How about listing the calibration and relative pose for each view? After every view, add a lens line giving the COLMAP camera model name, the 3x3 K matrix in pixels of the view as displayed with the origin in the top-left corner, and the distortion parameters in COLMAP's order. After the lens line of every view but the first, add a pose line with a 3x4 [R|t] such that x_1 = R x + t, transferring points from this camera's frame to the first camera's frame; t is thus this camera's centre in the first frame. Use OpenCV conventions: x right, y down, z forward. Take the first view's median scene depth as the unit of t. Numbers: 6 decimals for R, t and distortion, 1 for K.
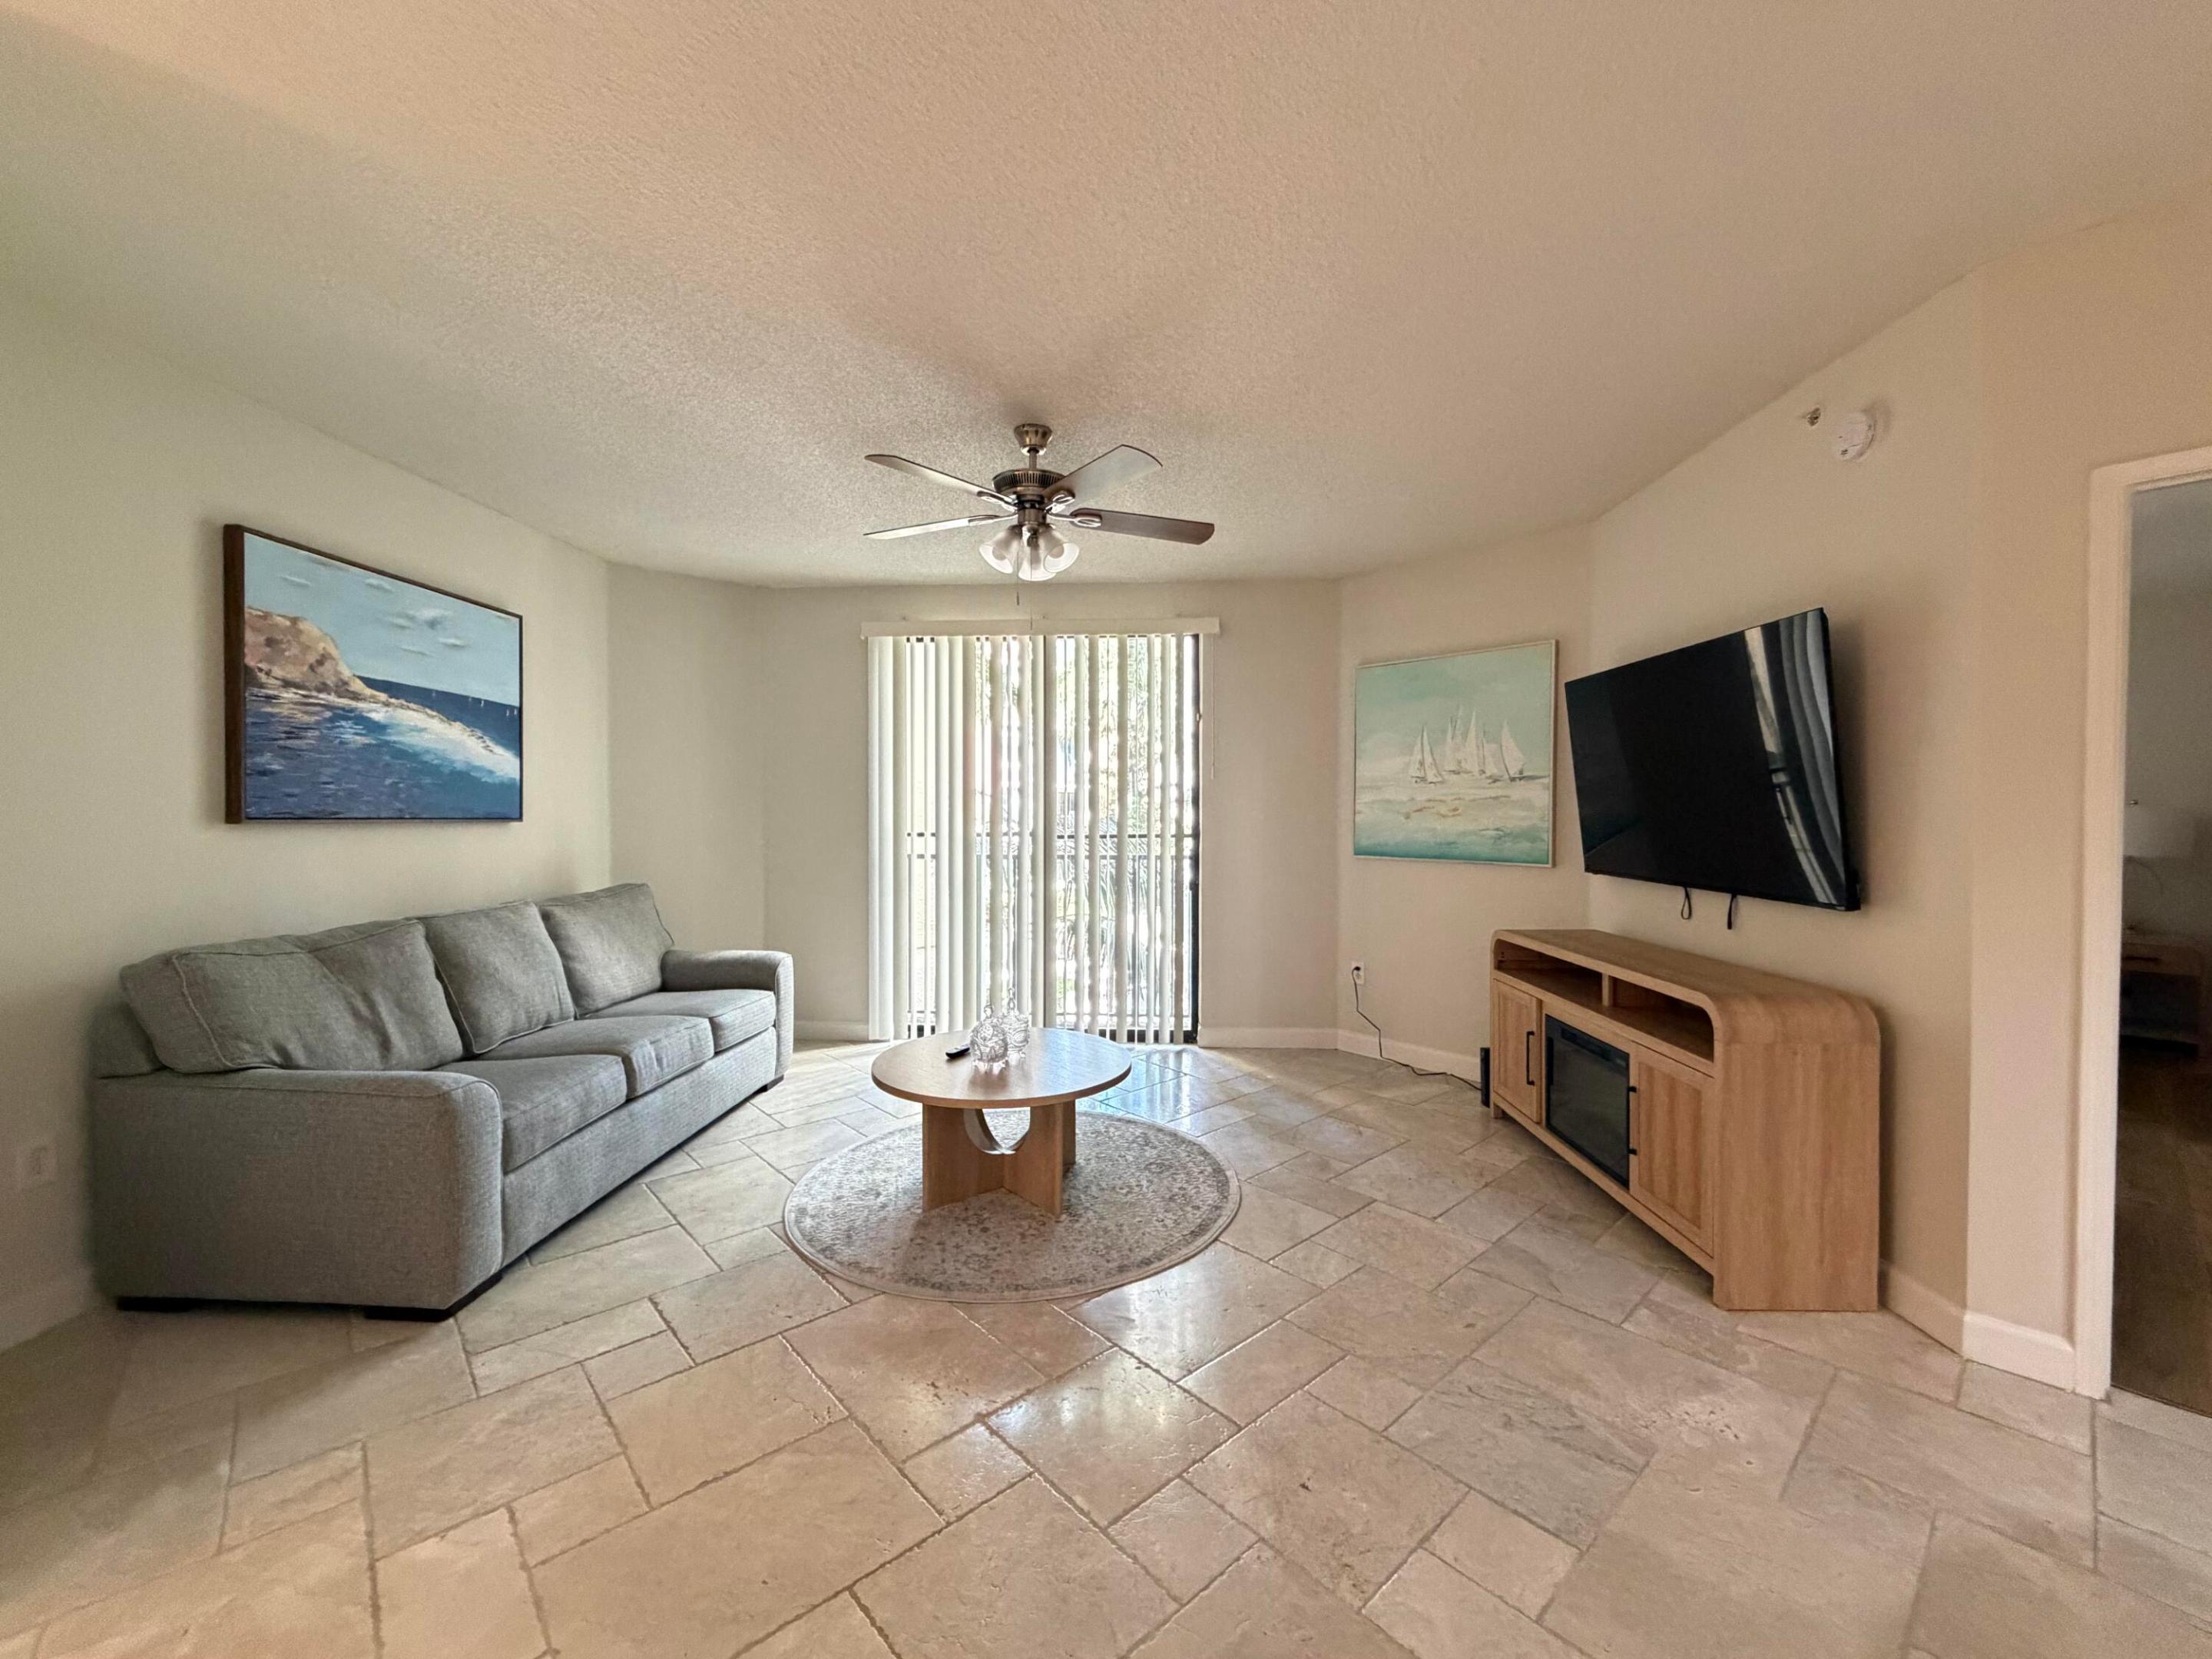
lens RADIAL K [[878.6, 0, 1093.4], [0, 878.6, 821.1], [0, 0, 1]] dist [-0.001573, -0.000510]
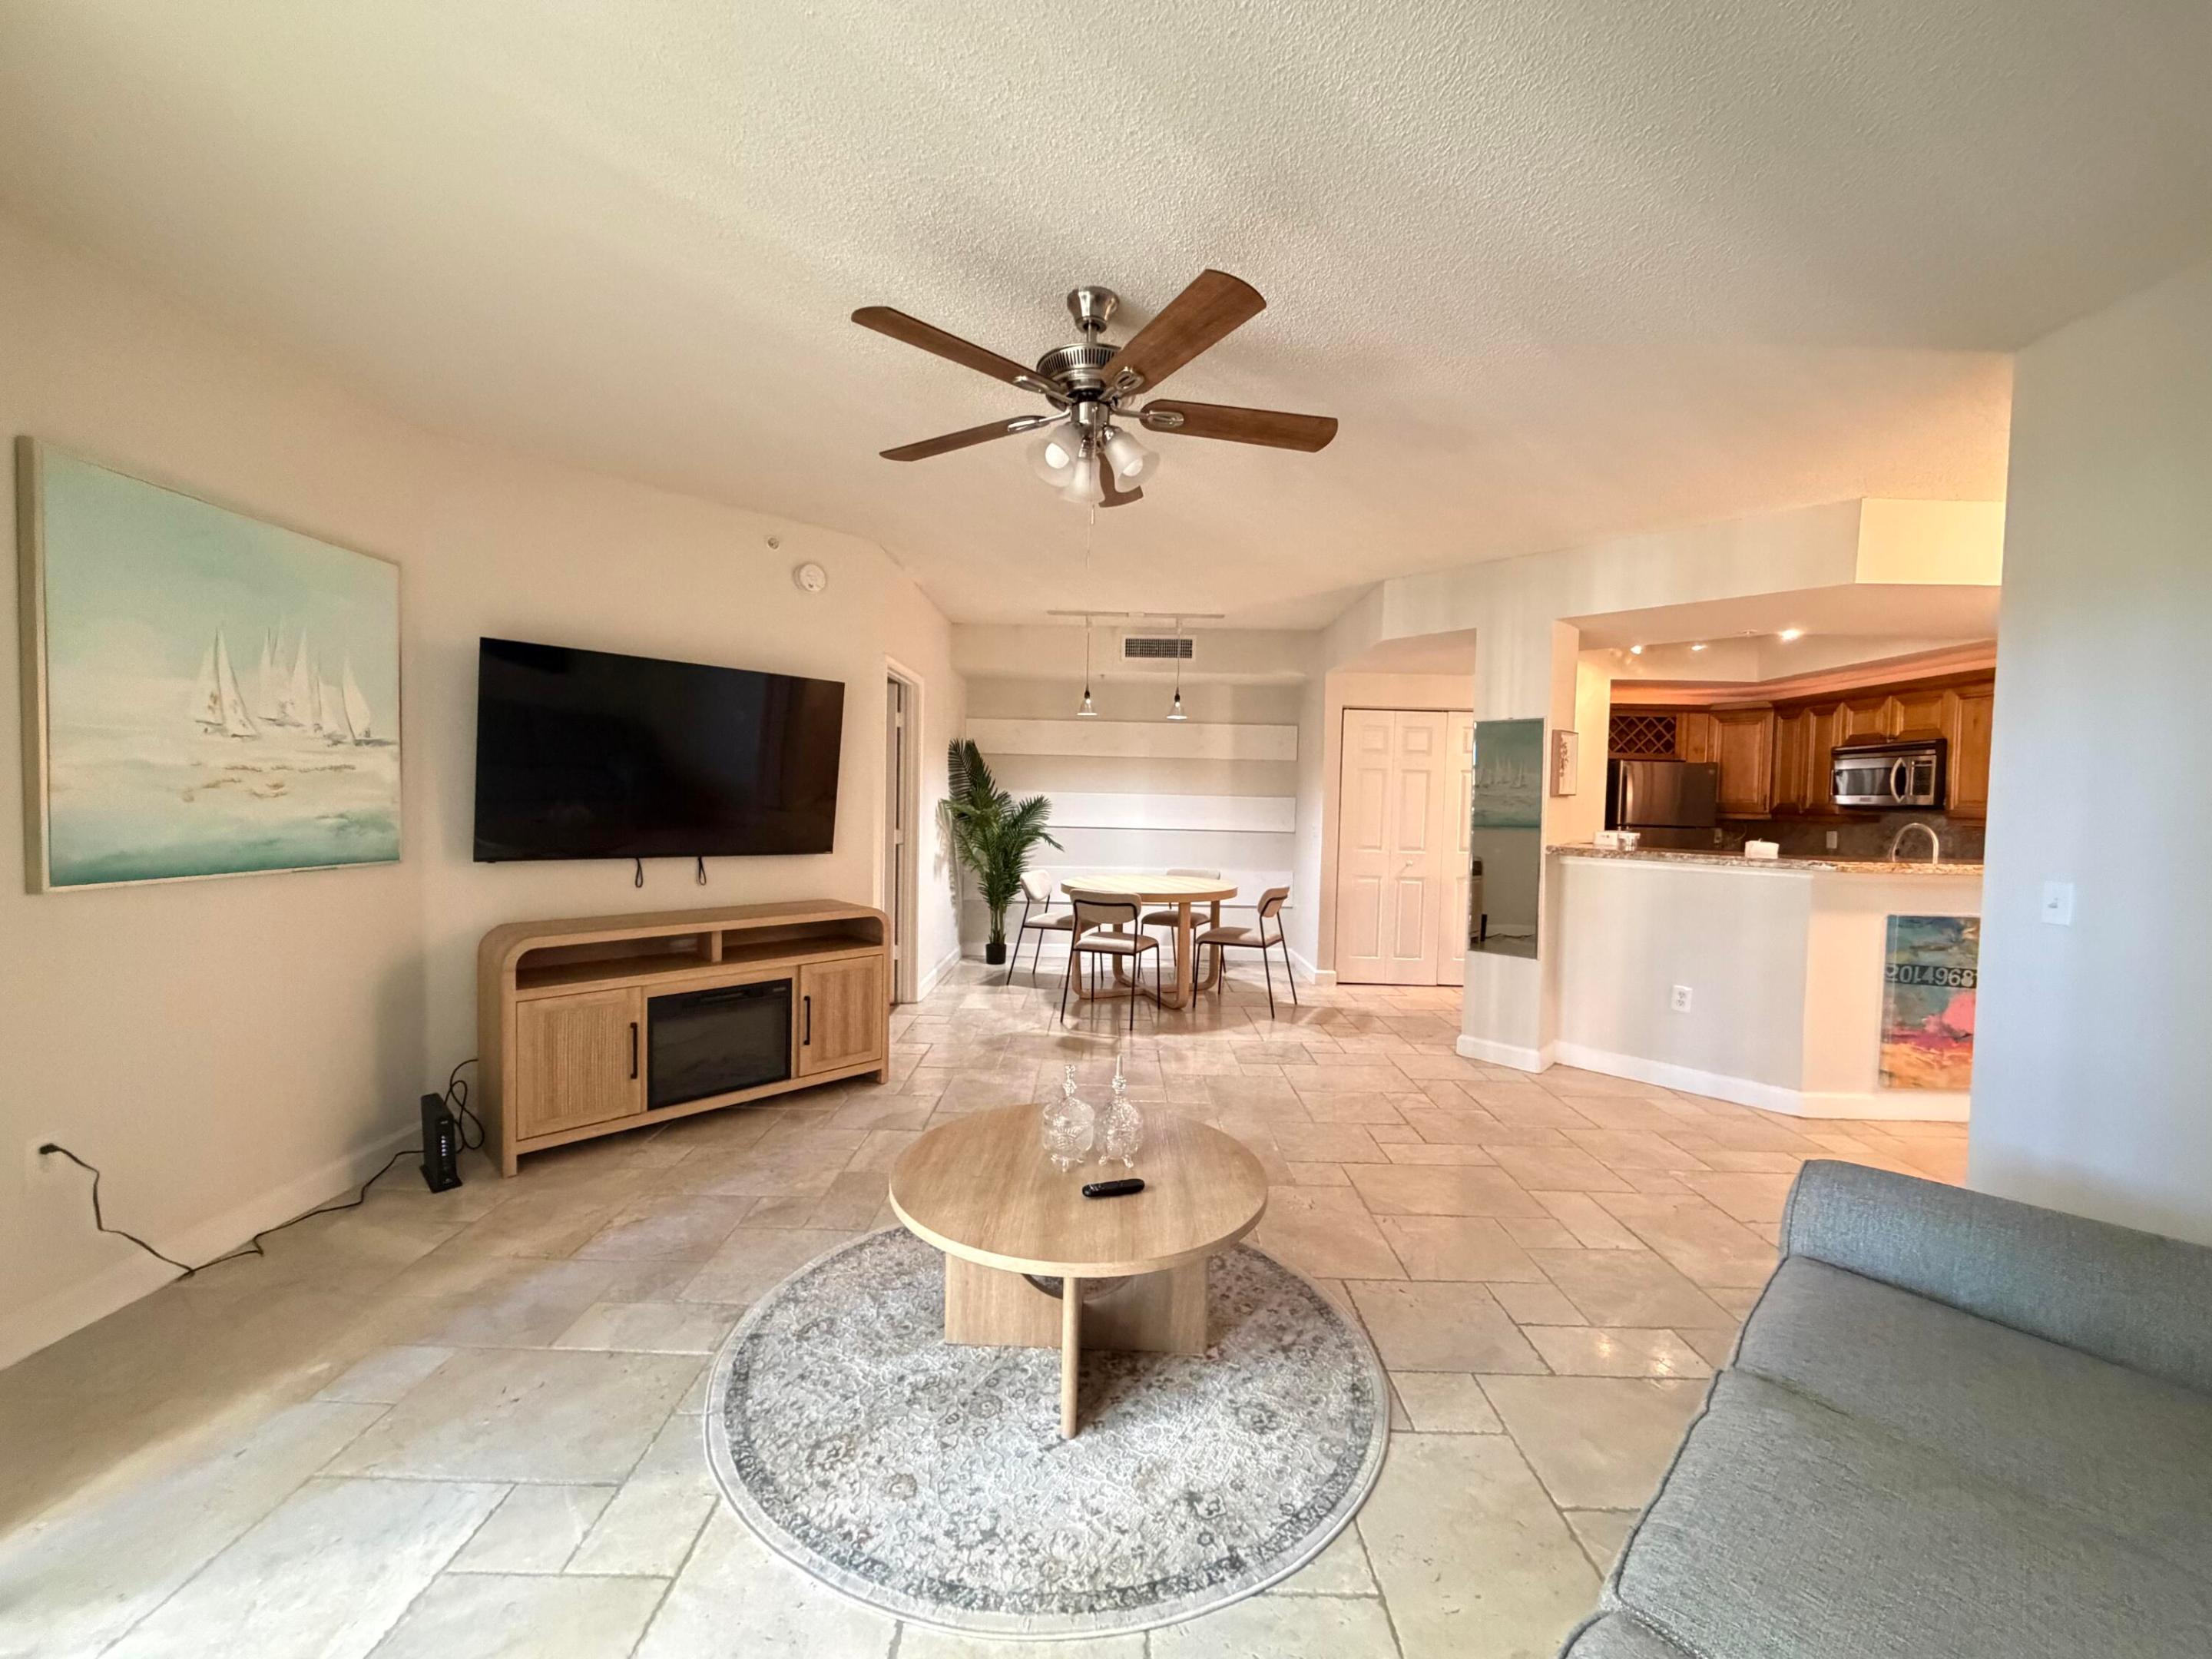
lens RADIAL K [[878.6, 0, 1111.0], [0, 878.6, 832.4], [0, 0, 1]] dist [-0.001573, -0.000510]
pose [[-0.747343, -0.037366, 0.663386, -0.426497], [-0.009486, 0.998916, 0.045578, -0.014249], [-0.664370, 0.027770, -0.746888, 1.121790]]
